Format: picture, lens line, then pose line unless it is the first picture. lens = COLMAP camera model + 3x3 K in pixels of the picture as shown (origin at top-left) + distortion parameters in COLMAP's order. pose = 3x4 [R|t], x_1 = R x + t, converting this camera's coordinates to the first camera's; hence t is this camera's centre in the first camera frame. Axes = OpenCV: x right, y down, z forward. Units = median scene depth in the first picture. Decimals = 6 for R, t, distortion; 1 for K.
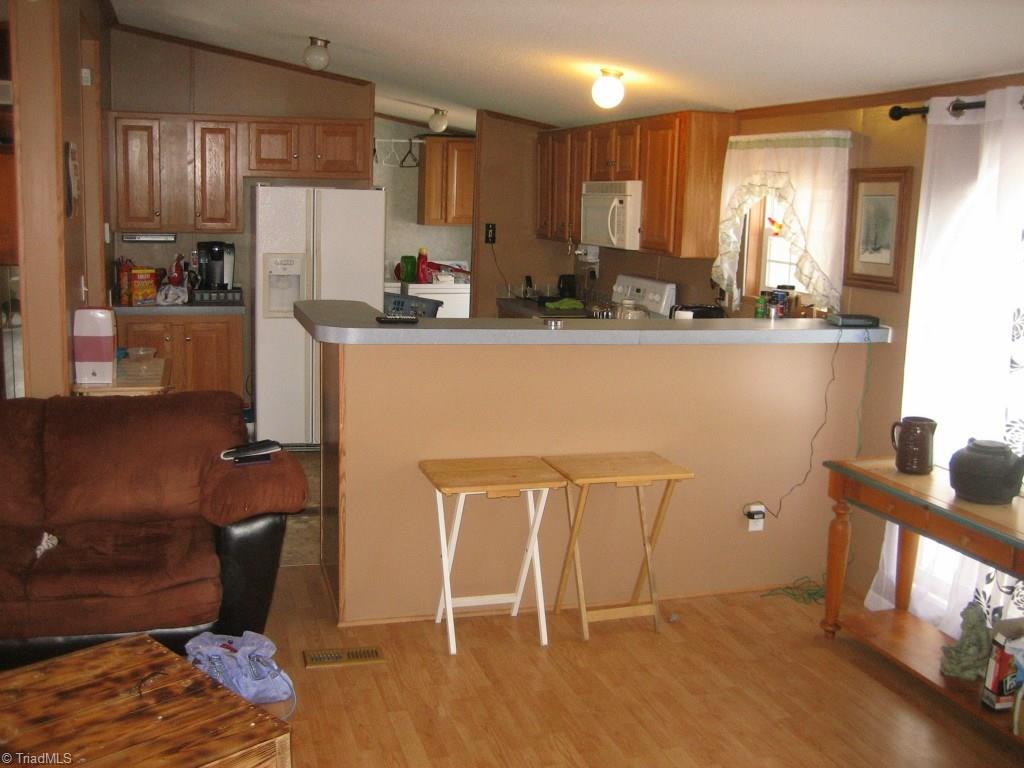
lens RADIAL K [[1066.0, 0, 512.0], [0, 1066.0, 384.0], [0, 0, 1]] dist [-0.153689, 0.169302]
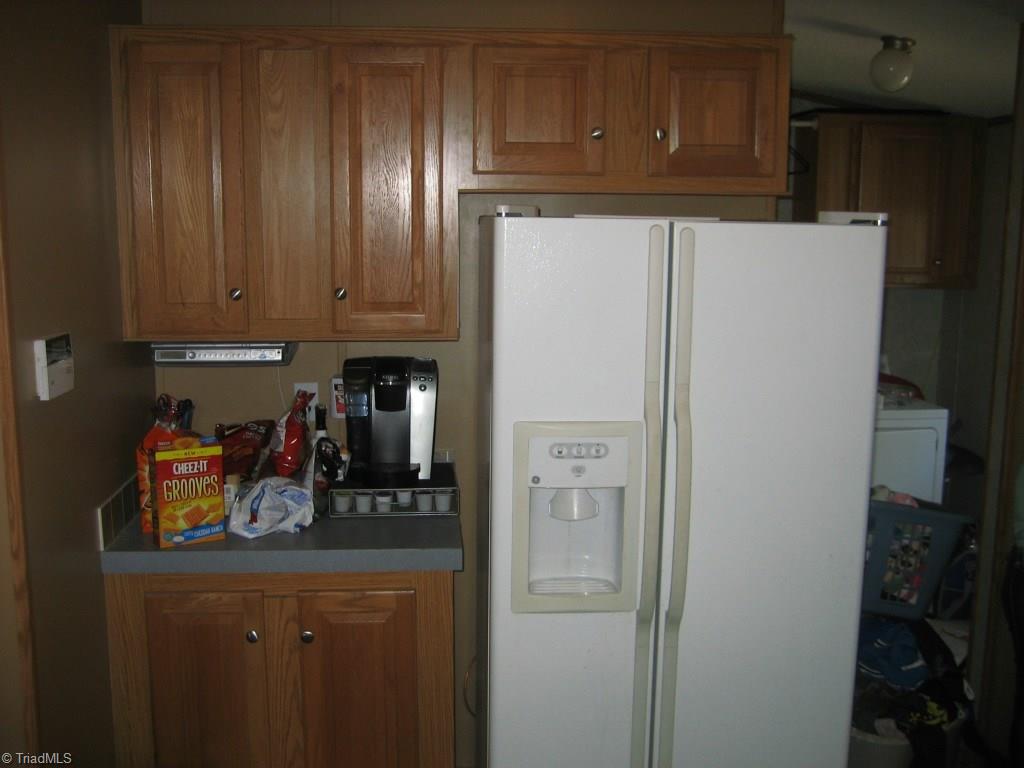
lens RADIAL K [[1066.0, 0, 512.0], [0, 1066.0, 384.0], [0, 0, 1]] dist [-0.153689, 0.169302]
pose [[0.977249, 0.009338, -0.211891, -0.154240], [-0.014270, 0.999661, -0.021760, -0.118792], [0.211616, 0.024289, 0.977051, 0.626498]]
